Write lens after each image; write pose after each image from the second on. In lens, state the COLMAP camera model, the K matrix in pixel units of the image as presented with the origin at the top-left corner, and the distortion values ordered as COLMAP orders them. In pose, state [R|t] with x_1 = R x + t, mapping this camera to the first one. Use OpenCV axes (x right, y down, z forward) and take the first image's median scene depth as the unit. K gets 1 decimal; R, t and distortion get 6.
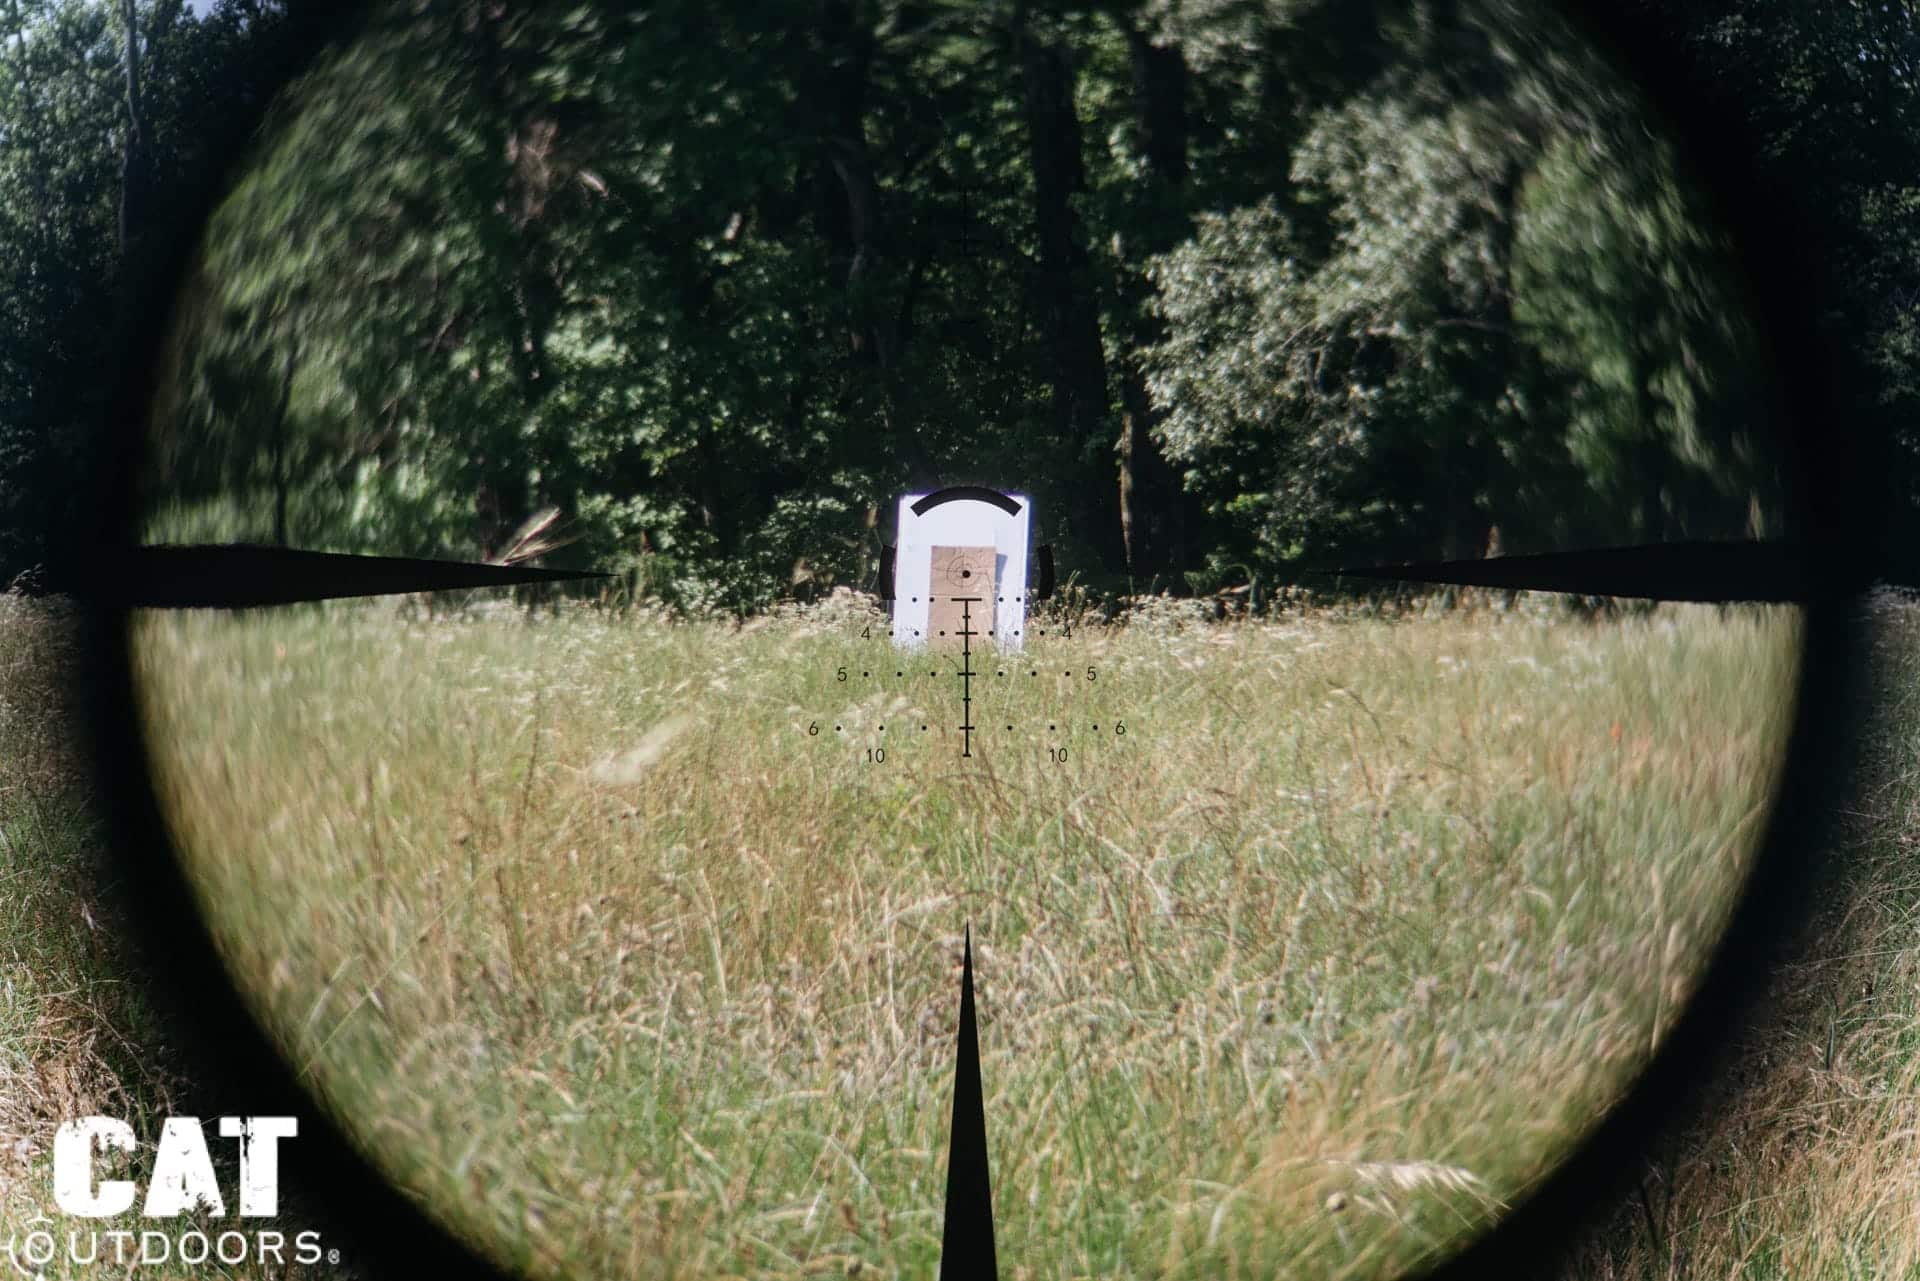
lens RADIAL K [[10724.2, 0, 967.5], [0, 10724.2, 689.2], [0, 0, 1]] dist [3.368289, 0.000000]
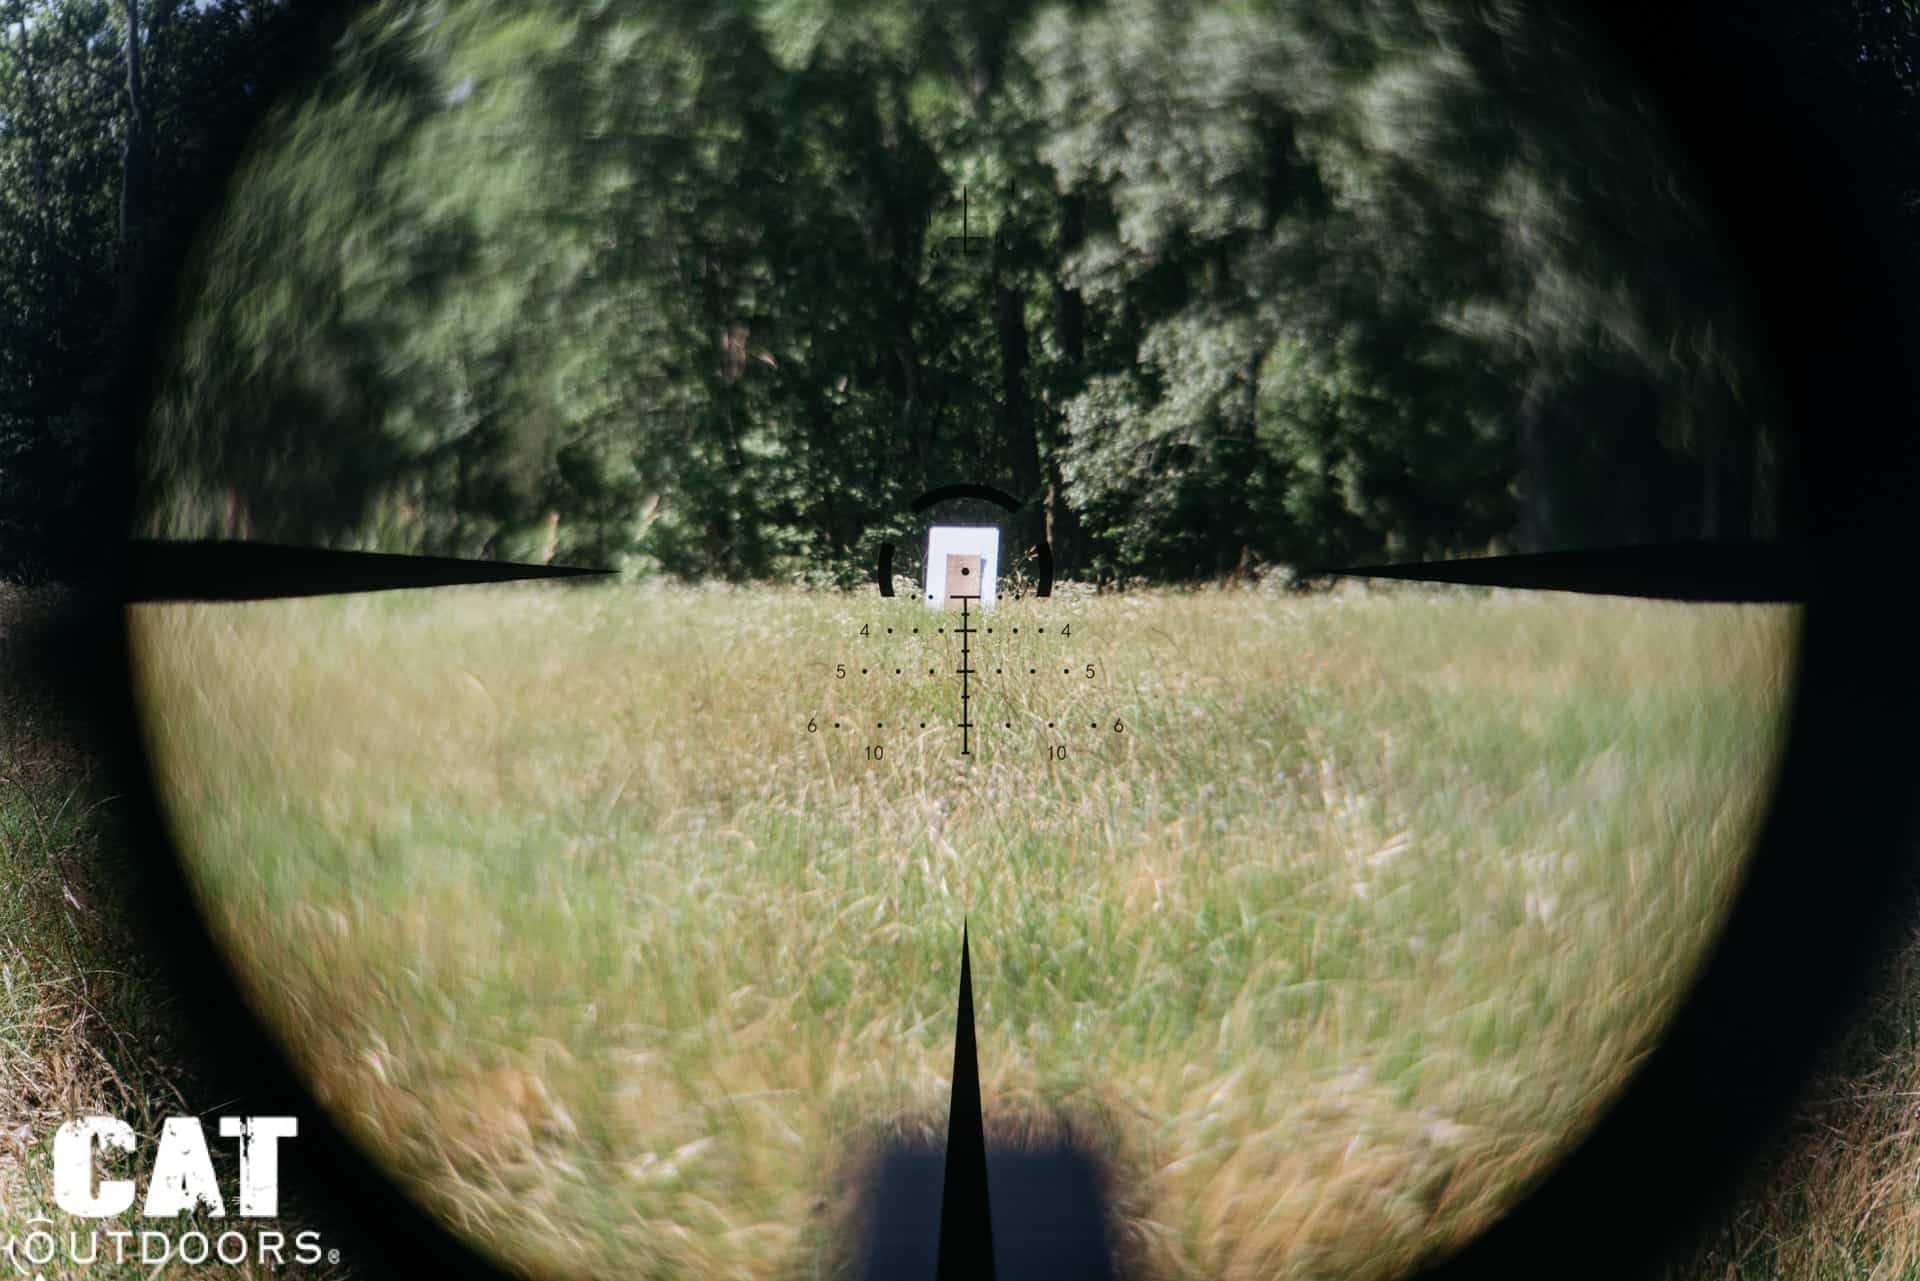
lens RADIAL K [[11868.7, 0, 972.4], [0, 11868.7, 653.8], [0, 0, 1]] dist [8.376927, 0.000000]
pose [[0.999975, 0.007011, 0.000475, 0.000378], [-0.007010, 0.999968, -0.003801, 0.011940], [-0.000502, 0.003797, 0.999993, -1.068092]]
